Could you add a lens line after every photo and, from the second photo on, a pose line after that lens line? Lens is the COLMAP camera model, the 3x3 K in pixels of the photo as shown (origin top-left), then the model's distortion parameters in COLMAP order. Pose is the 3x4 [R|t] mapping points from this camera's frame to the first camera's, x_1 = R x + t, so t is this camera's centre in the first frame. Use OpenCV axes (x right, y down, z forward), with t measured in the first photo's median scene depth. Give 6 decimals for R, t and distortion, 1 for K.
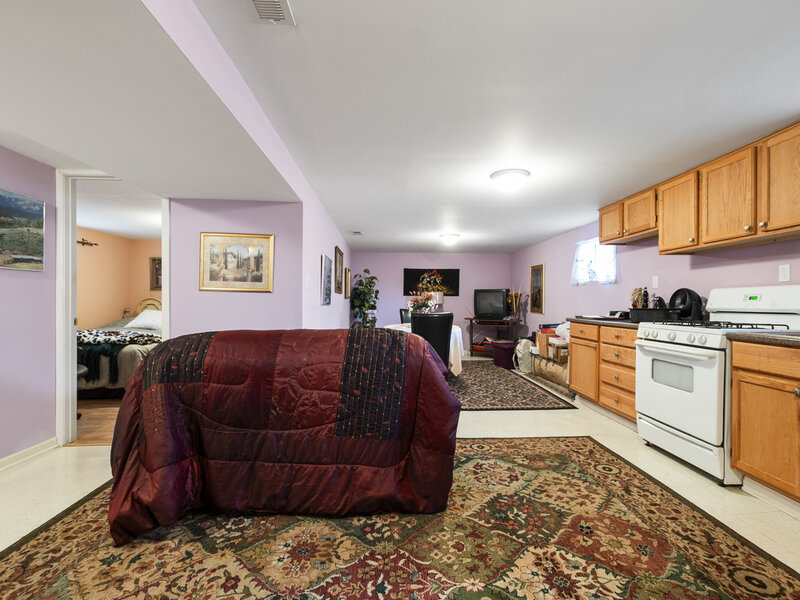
lens RADIAL K [[404.5, 0, 402.4], [0, 404.5, 302.6], [0, 0, 1]] dist [0.011189, -0.003447]
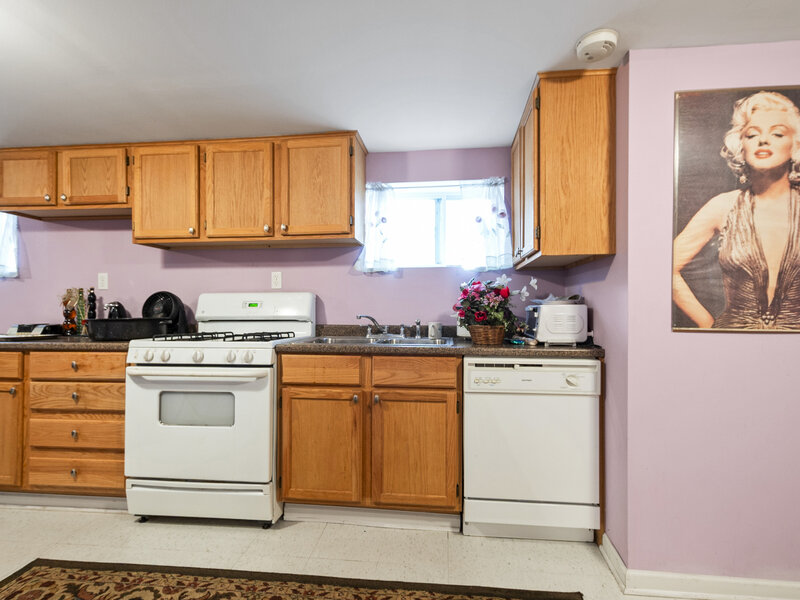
lens RADIAL K [[404.5, 0, 397.9], [0, 404.5, 308.0], [0, 0, 1]] dist [0.011189, -0.003447]
pose [[0.141305, 0.001777, 0.989965, -0.007919], [0.002427, 0.999995, -0.002141, -0.001545], [-0.989963, 0.002705, 0.141300, 0.488327]]
